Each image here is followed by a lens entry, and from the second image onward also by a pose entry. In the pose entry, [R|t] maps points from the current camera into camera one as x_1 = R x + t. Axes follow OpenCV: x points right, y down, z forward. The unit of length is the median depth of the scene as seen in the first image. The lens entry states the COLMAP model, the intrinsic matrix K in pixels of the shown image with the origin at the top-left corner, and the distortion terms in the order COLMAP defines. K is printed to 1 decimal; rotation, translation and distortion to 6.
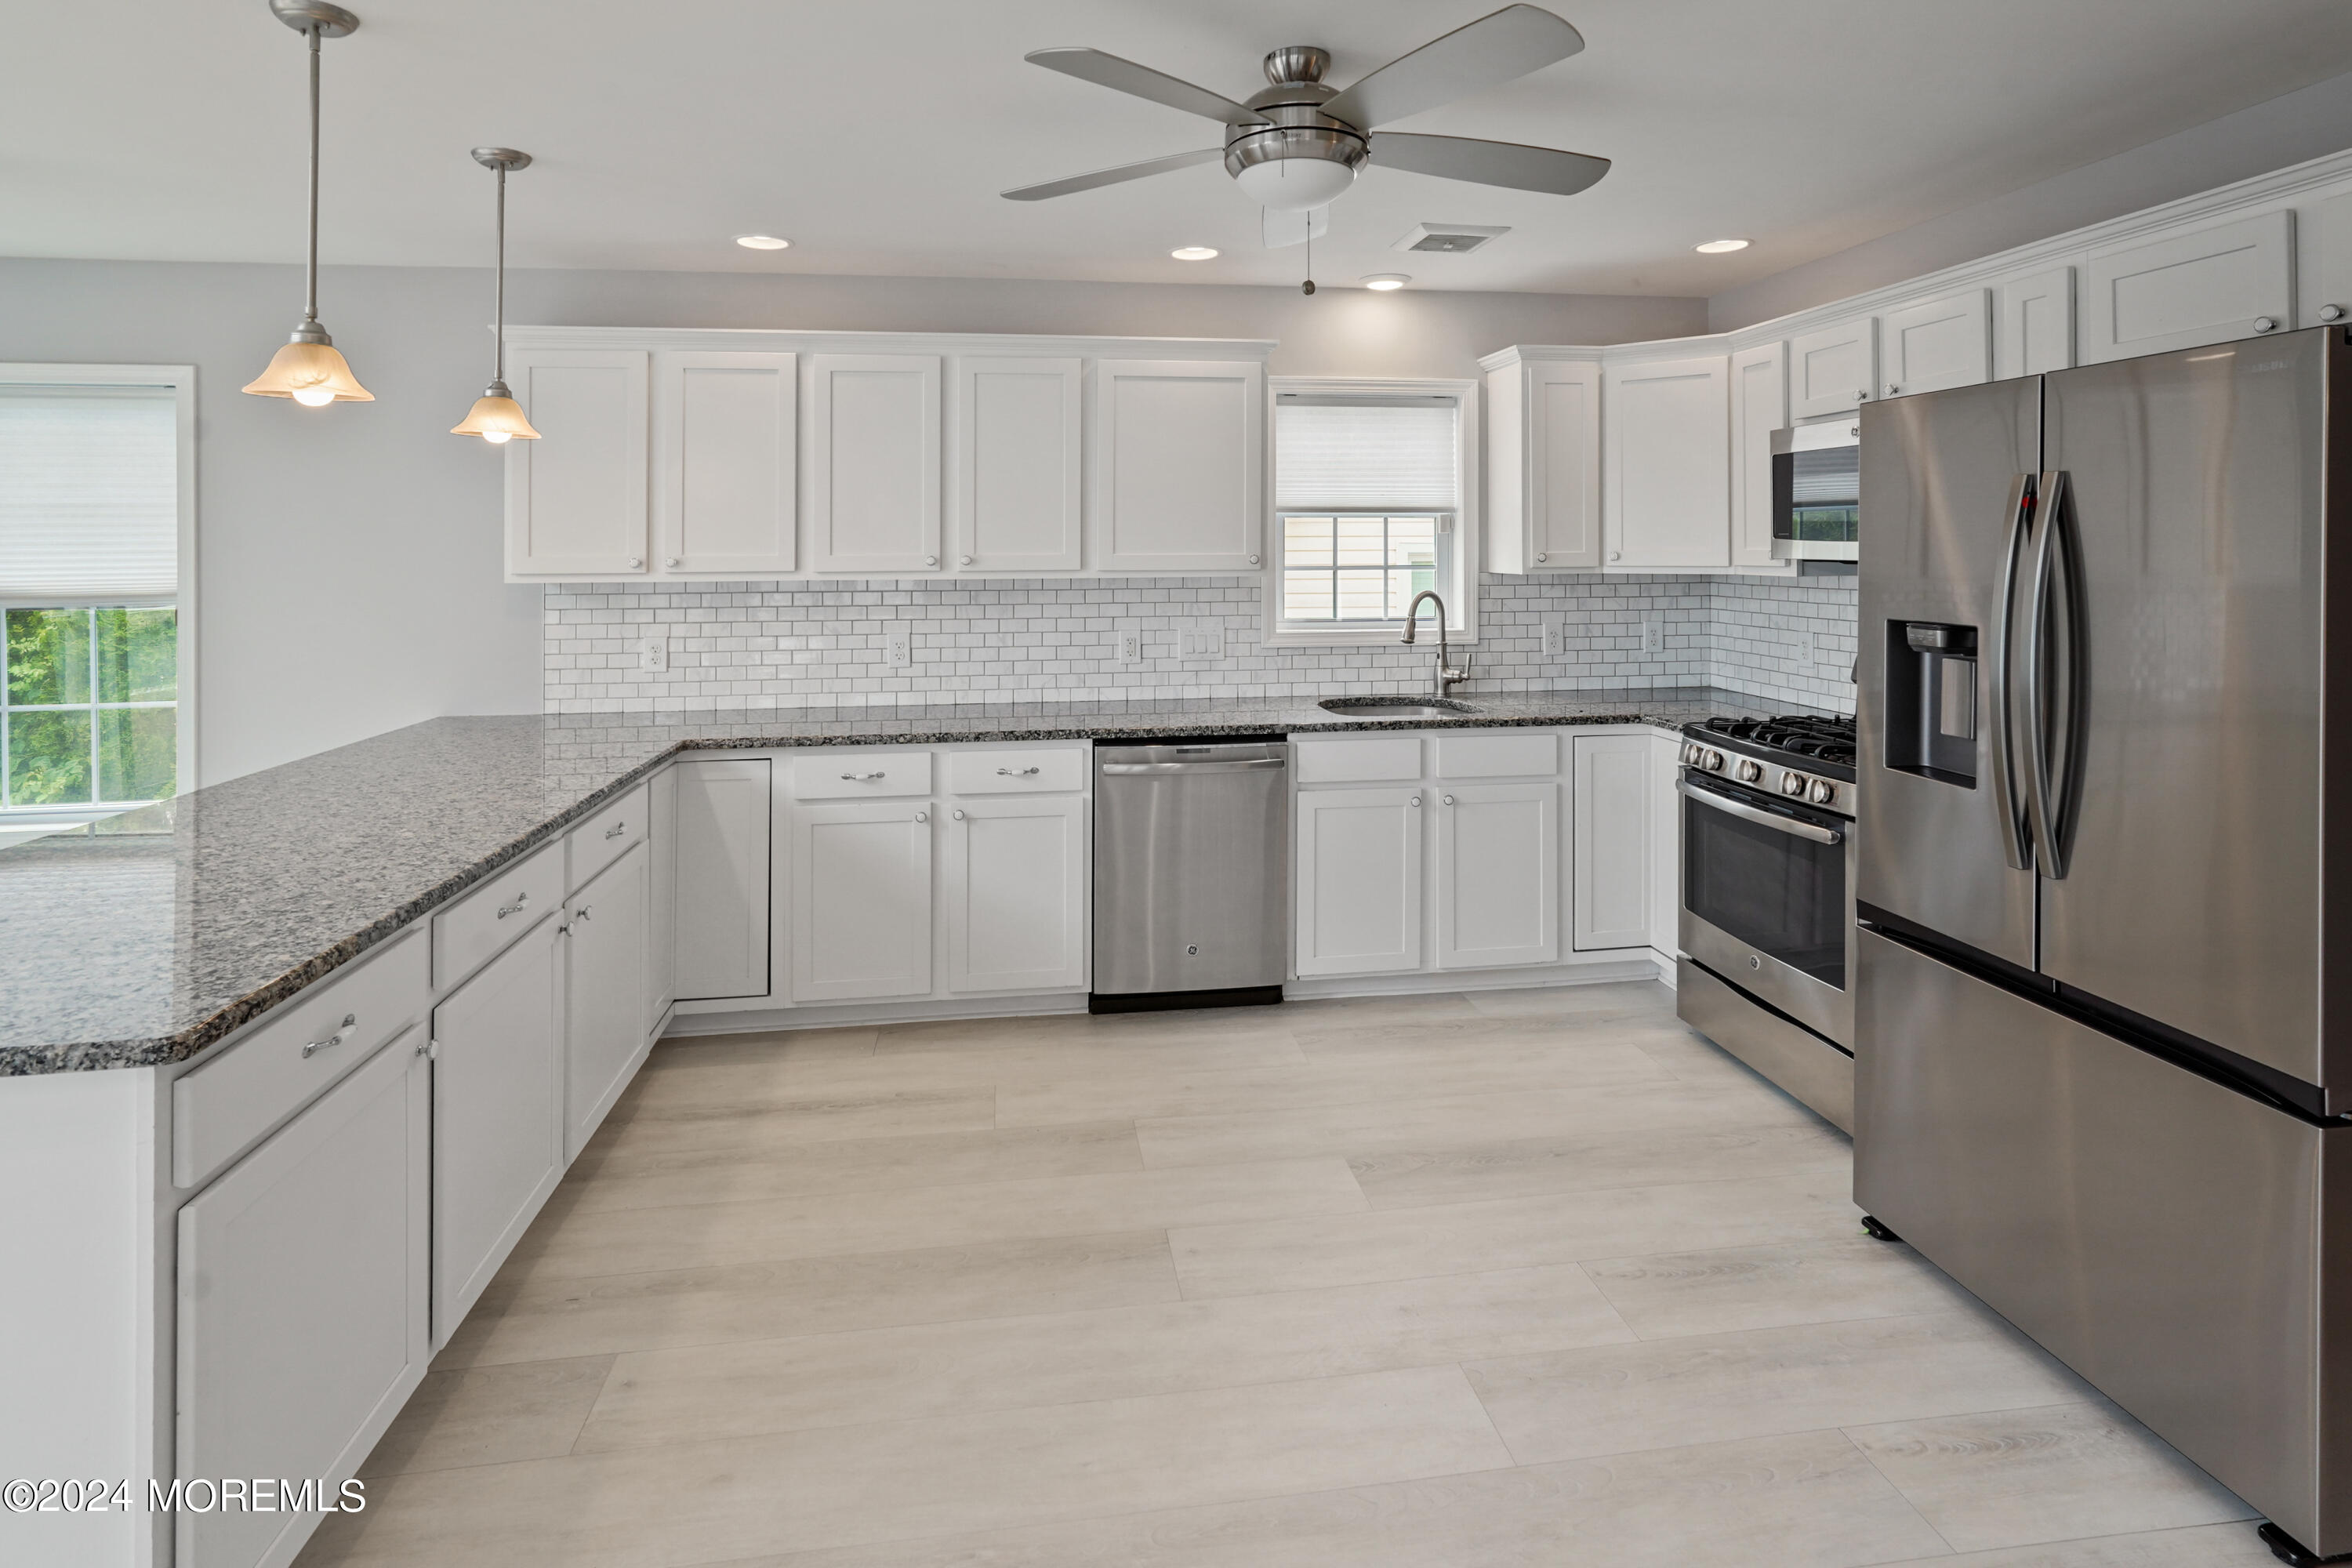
lens RADIAL K [[1169.2, 0, 1152.3], [0, 1169.2, 552.3], [0, 0, 1]] dist [-0.024591, 0.011145]
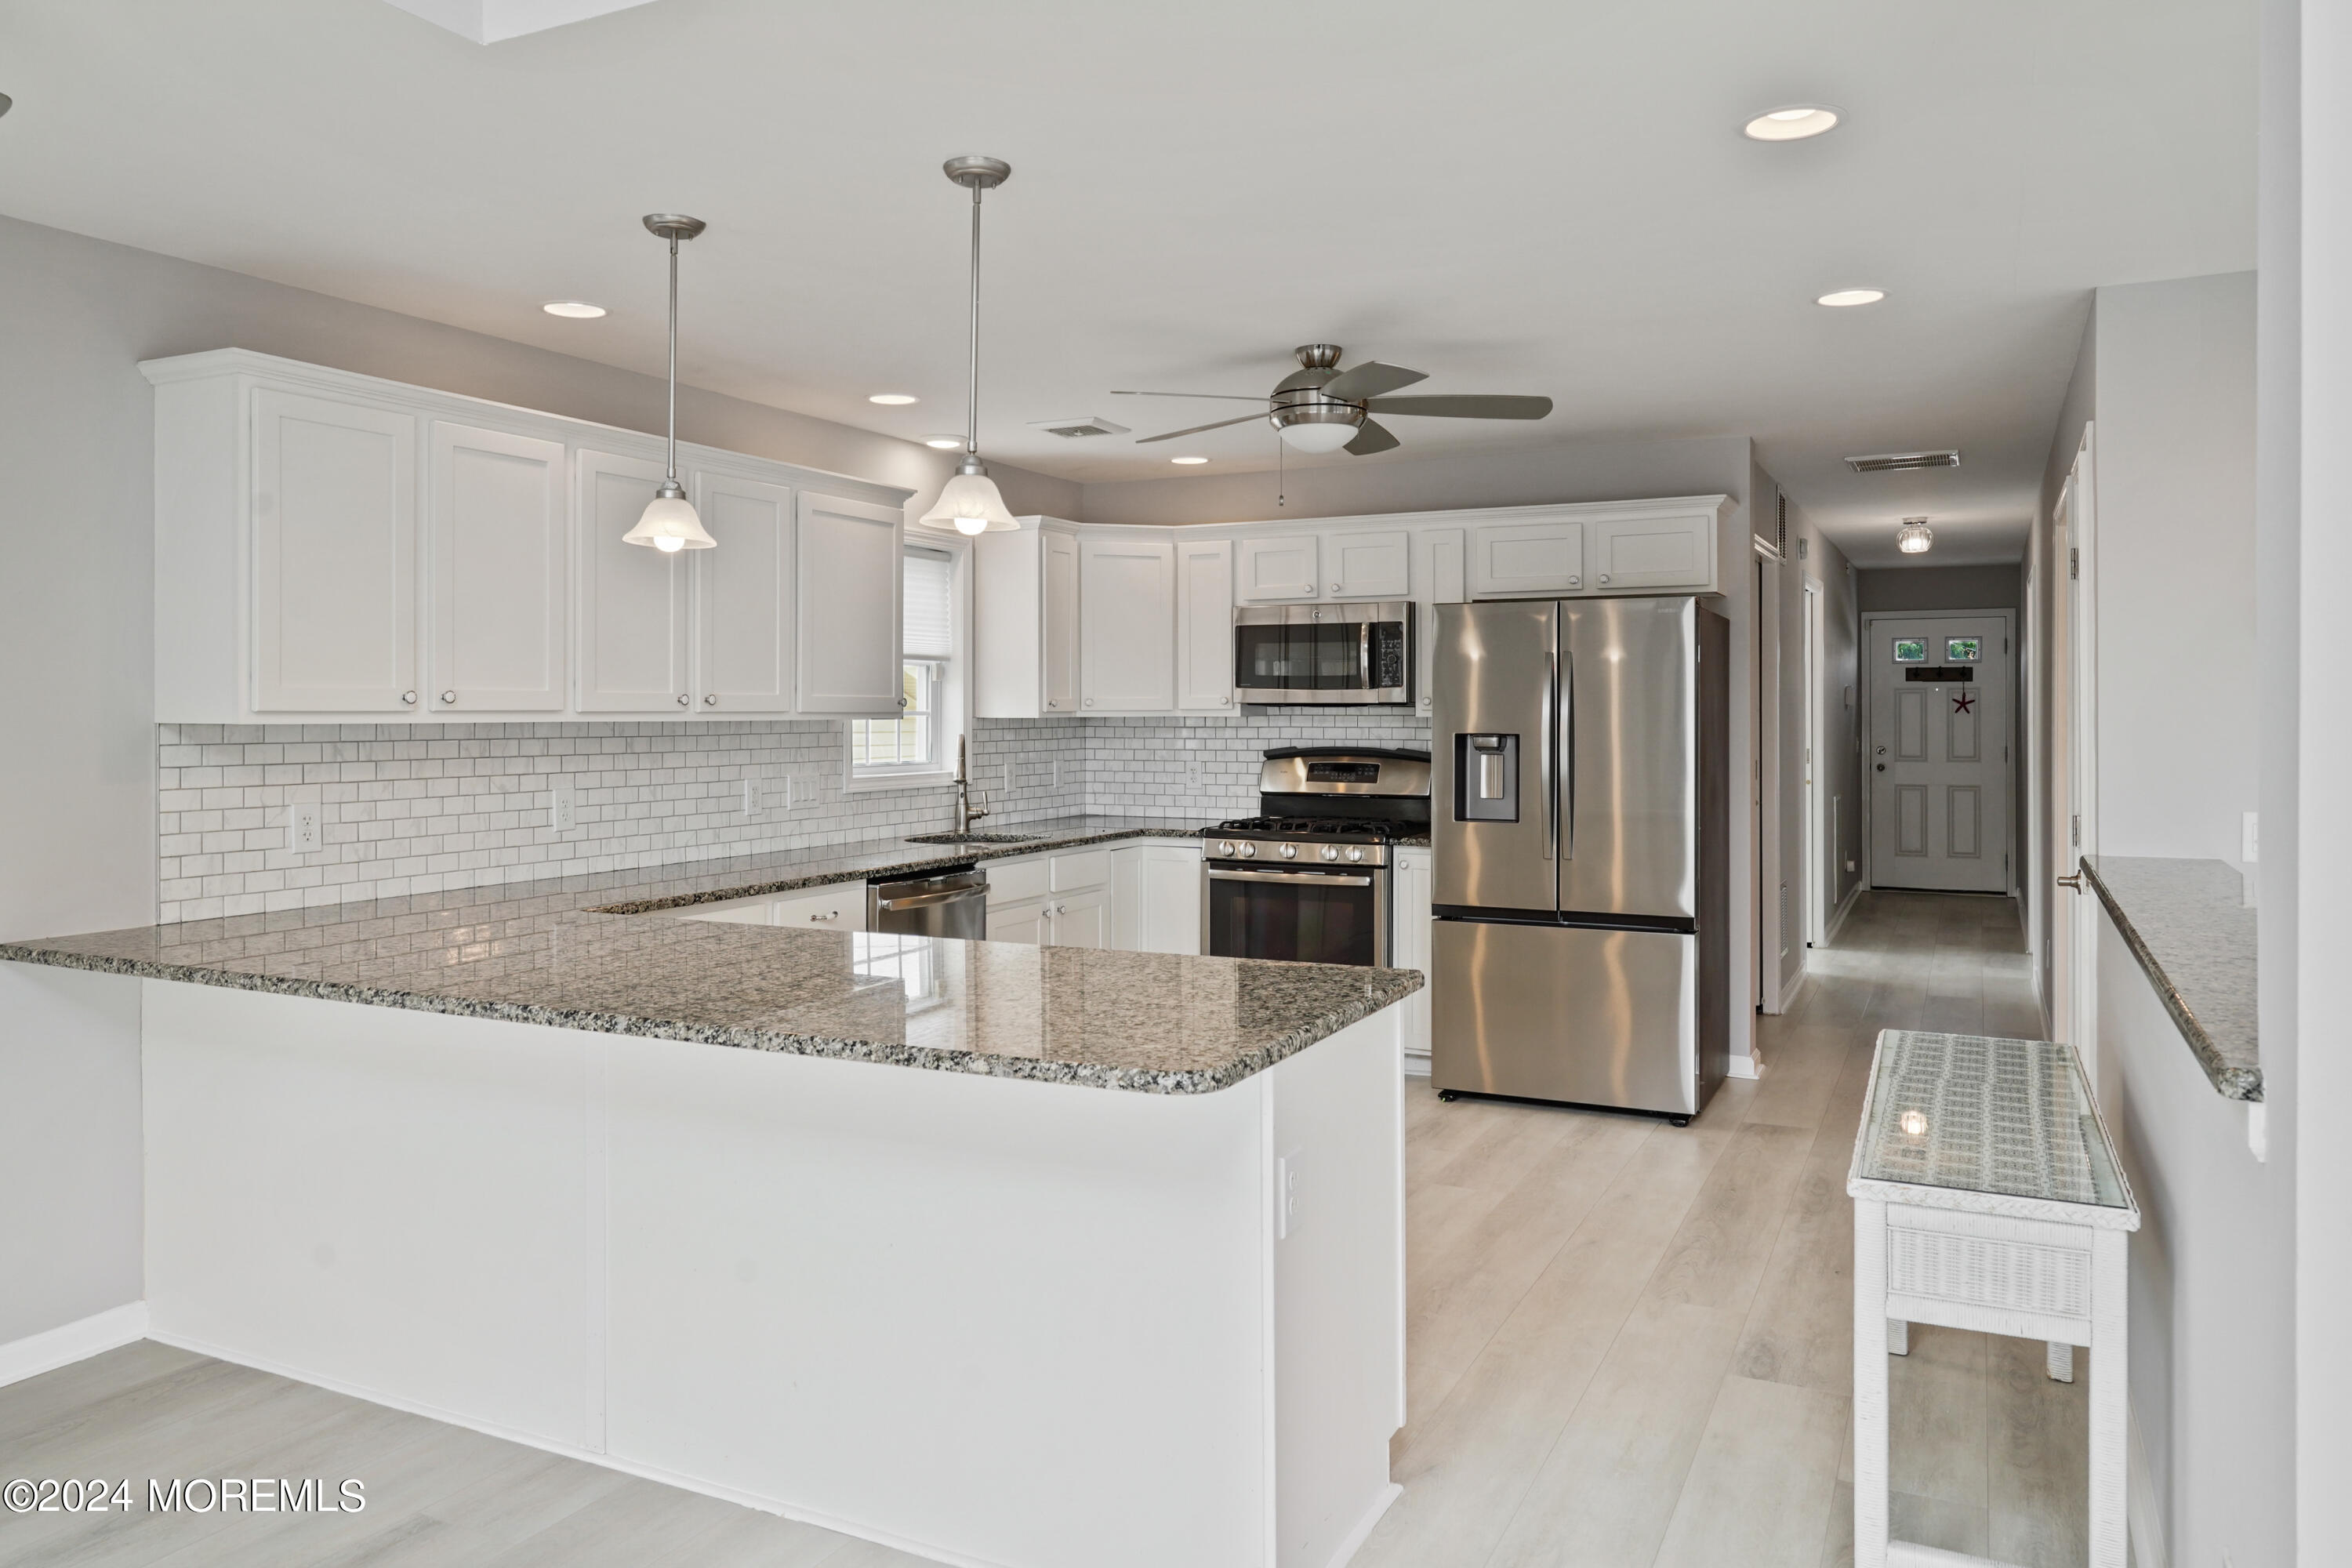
lens RADIAL K [[1618.9, 0, 1179.9], [0, 1618.9, 711.8], [0, 0, 1]] dist [-0.010954, 0.004204]
pose [[0.562577, 0.003304, 0.826739, -0.968176], [0.002664, 0.999980, -0.005809, 0.024227], [-0.826741, 0.005470, 0.562556, -0.001526]]
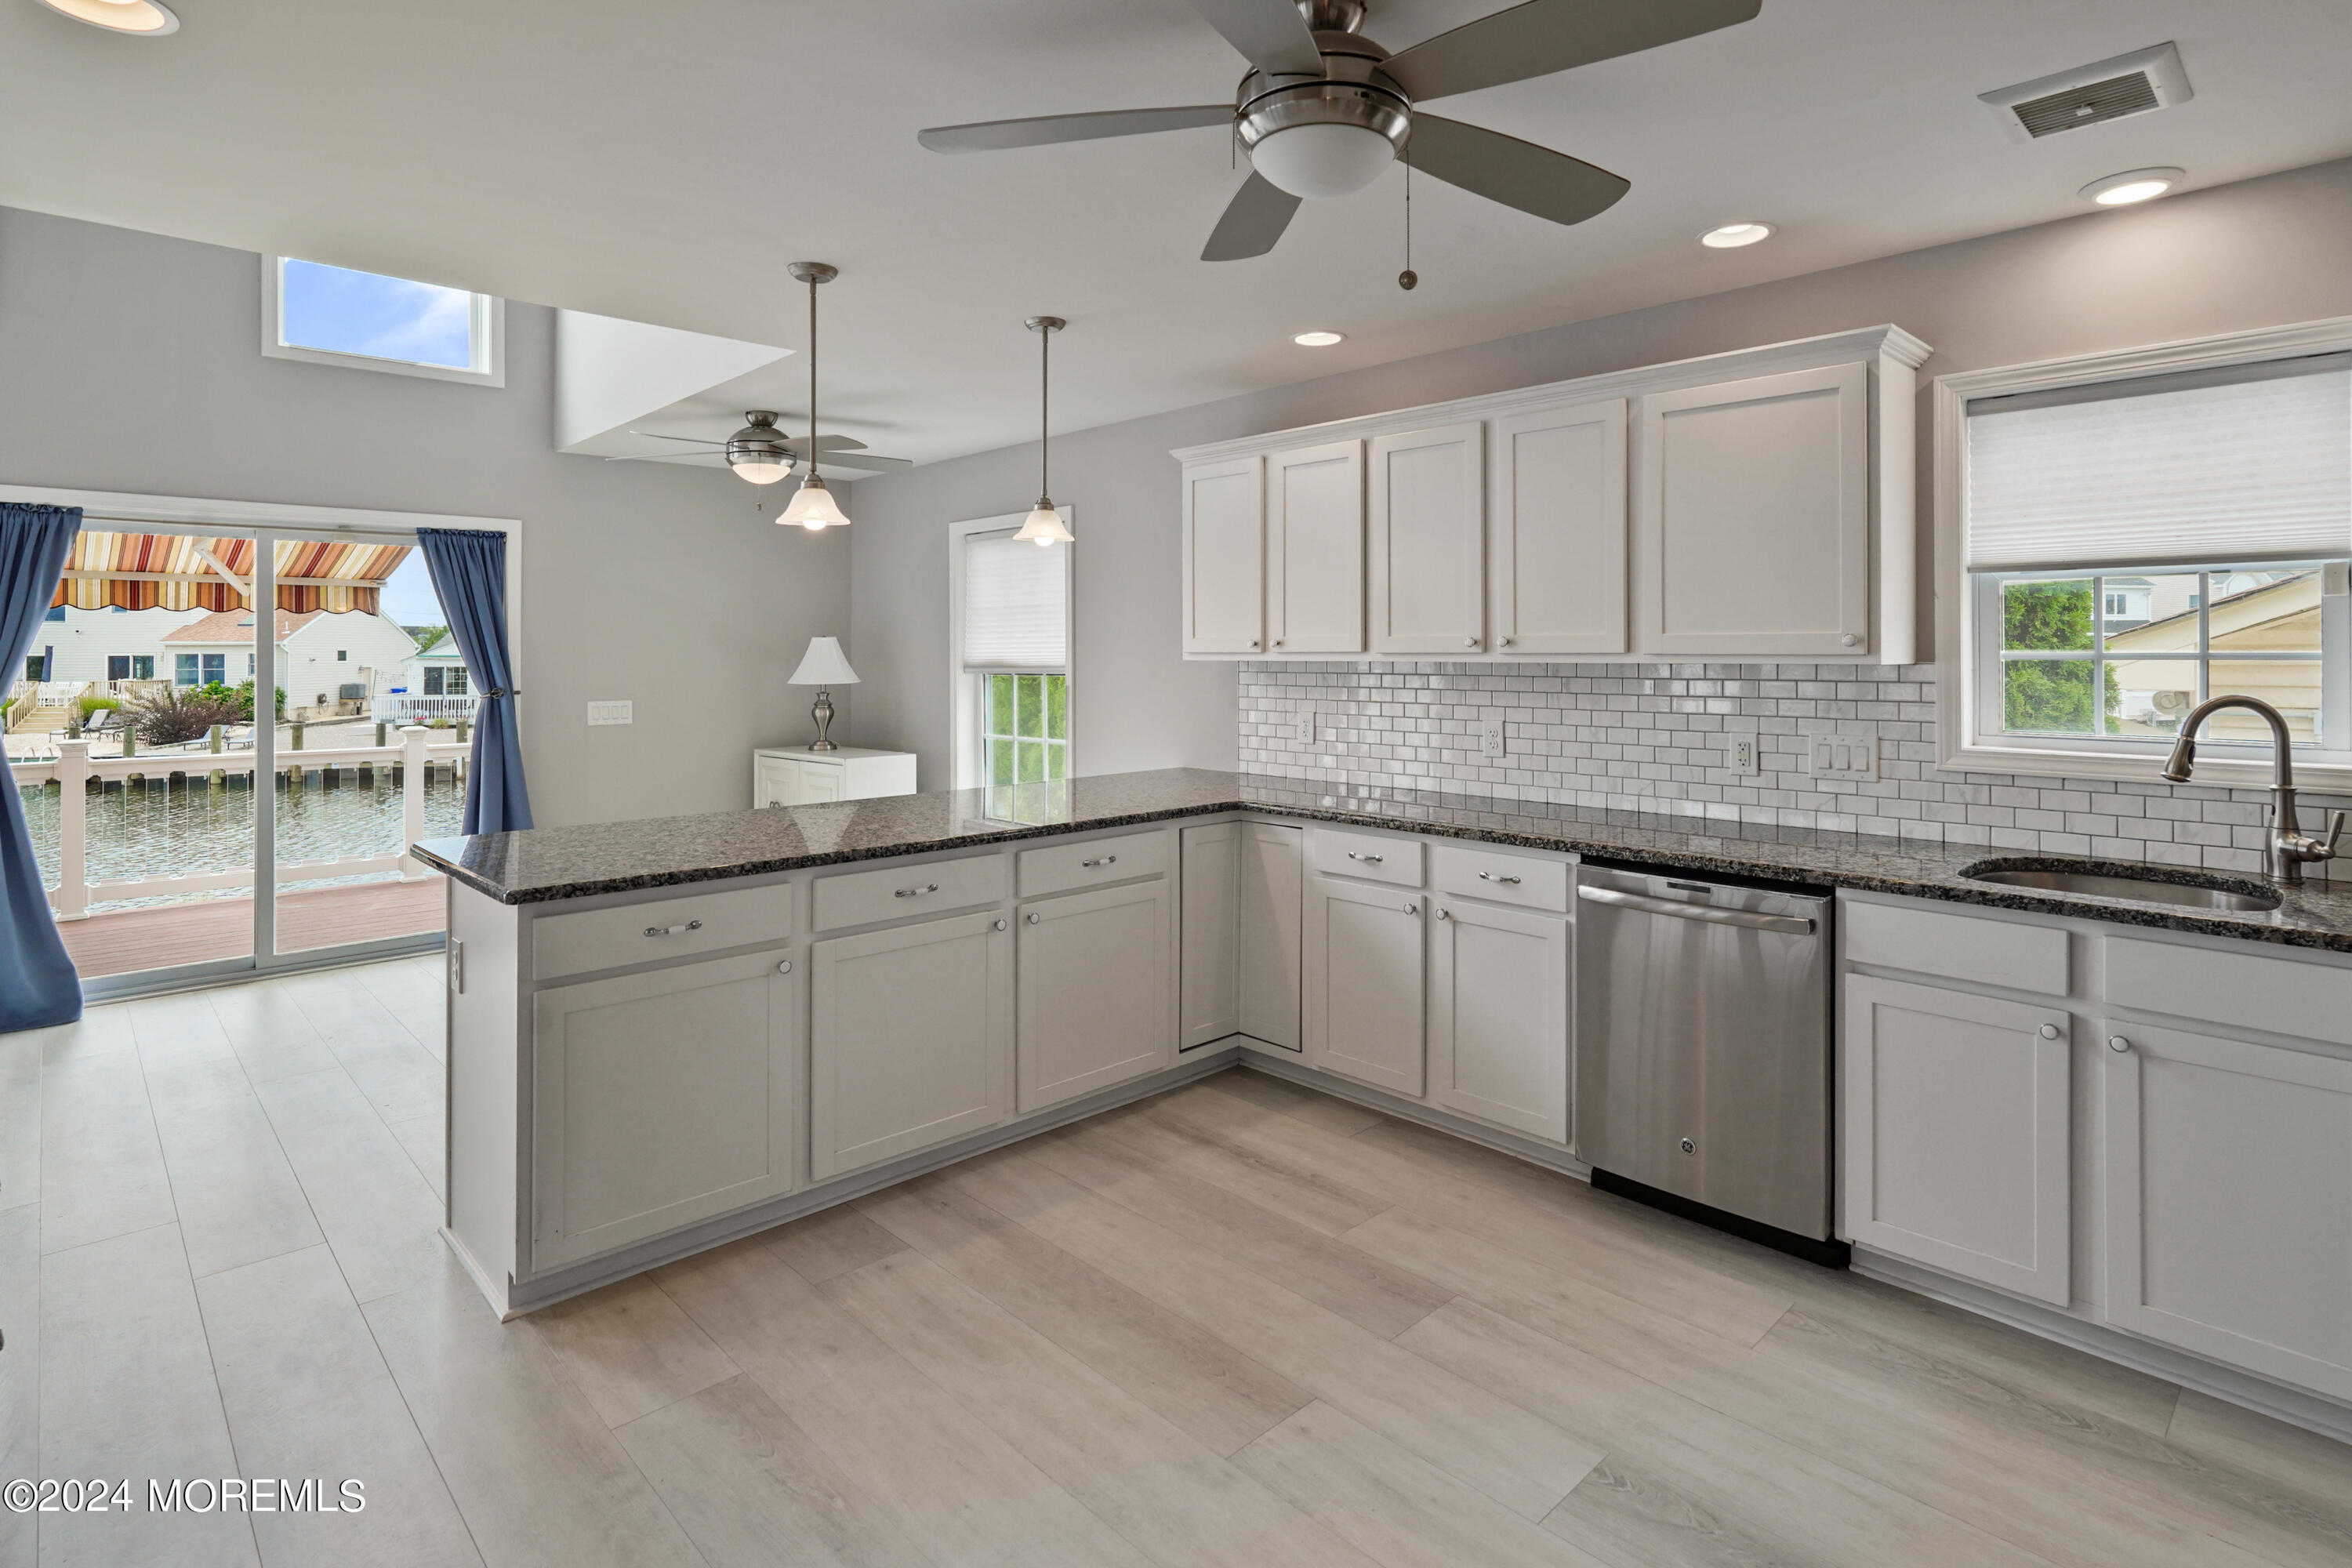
lens RADIAL K [[1169.2, 0, 1234.5], [0, 1169.2, 651.5], [0, 0, 1]] dist [-0.024591, 0.011145]
pose [[0.599843, 0.004674, -0.800104, 0.435641], [-0.003706, 0.999988, 0.003063, 0.012278], [0.800109, 0.001128, 0.599853, 0.281727]]
